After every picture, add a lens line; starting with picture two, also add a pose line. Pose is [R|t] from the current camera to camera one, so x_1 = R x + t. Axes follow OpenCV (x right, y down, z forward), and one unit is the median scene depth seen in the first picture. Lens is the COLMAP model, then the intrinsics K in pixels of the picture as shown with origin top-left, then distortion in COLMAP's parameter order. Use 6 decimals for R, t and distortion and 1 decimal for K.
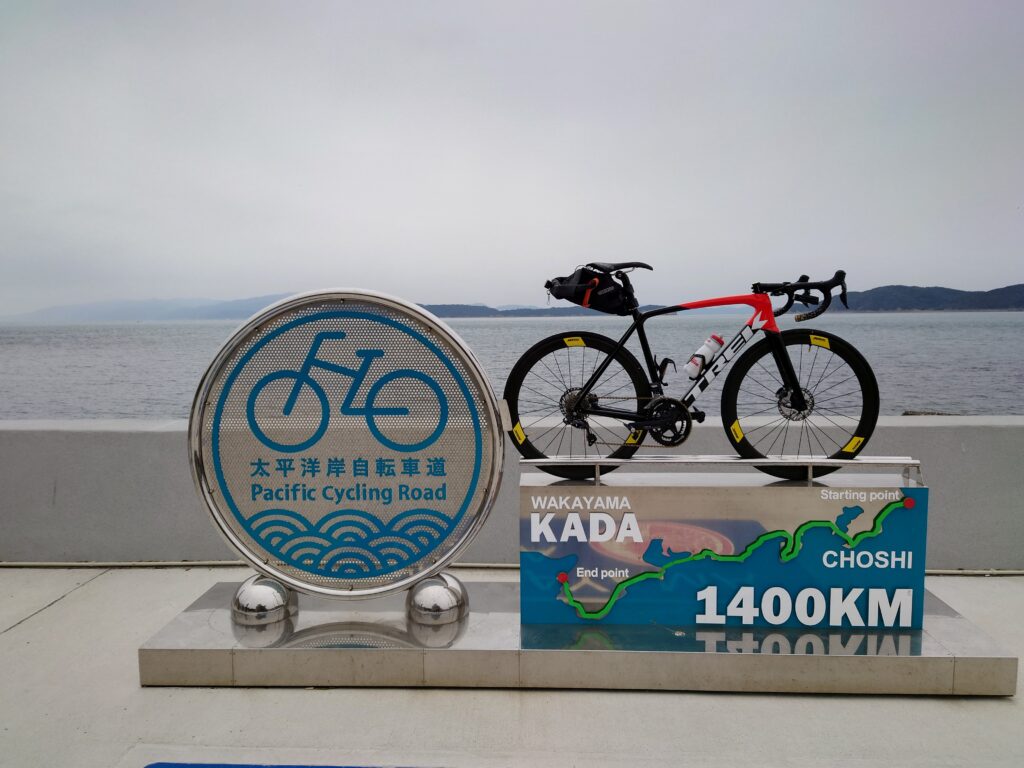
lens RADIAL K [[712.0, 0, 512.0], [0, 712.0, 384.0], [0, 0, 1]] dist [0.086475, -0.099271]
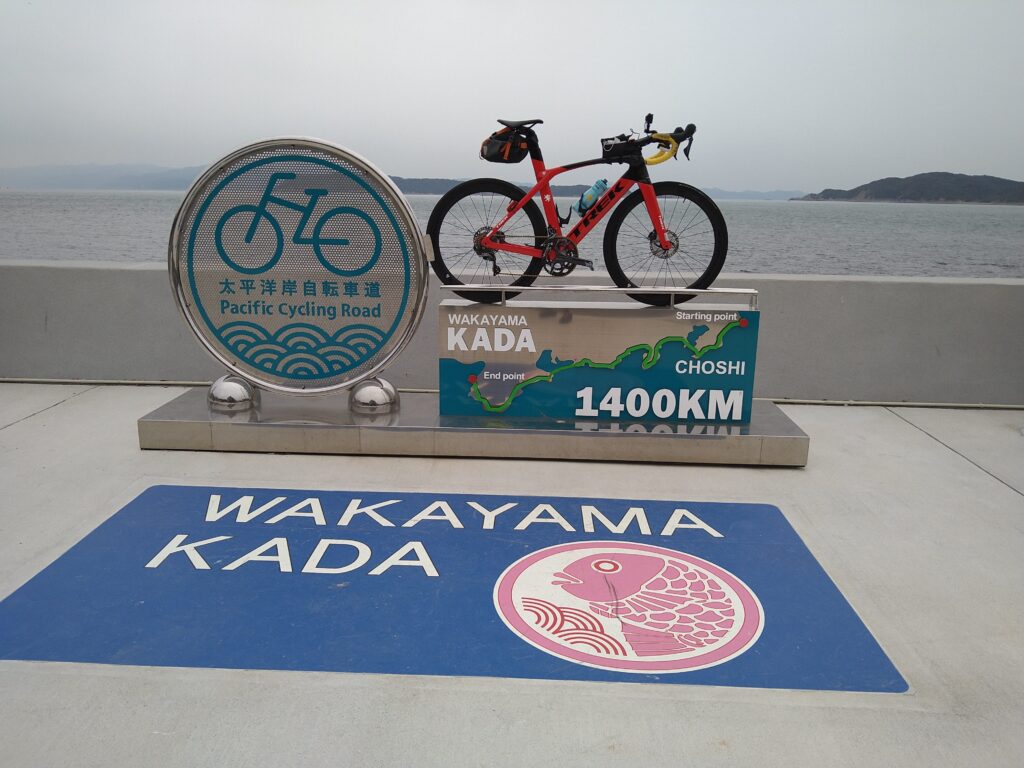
lens RADIAL K [[809.4, 0, 512.0], [0, 809.4, 384.0], [0, 0, 1]] dist [0.105565, -0.288375]
pose [[0.999638, 0.023477, 0.013142, 0.121927], [-0.025018, 0.990806, 0.132957, 0.087966], [-0.009899, -0.133237, 0.991035, -0.412044]]
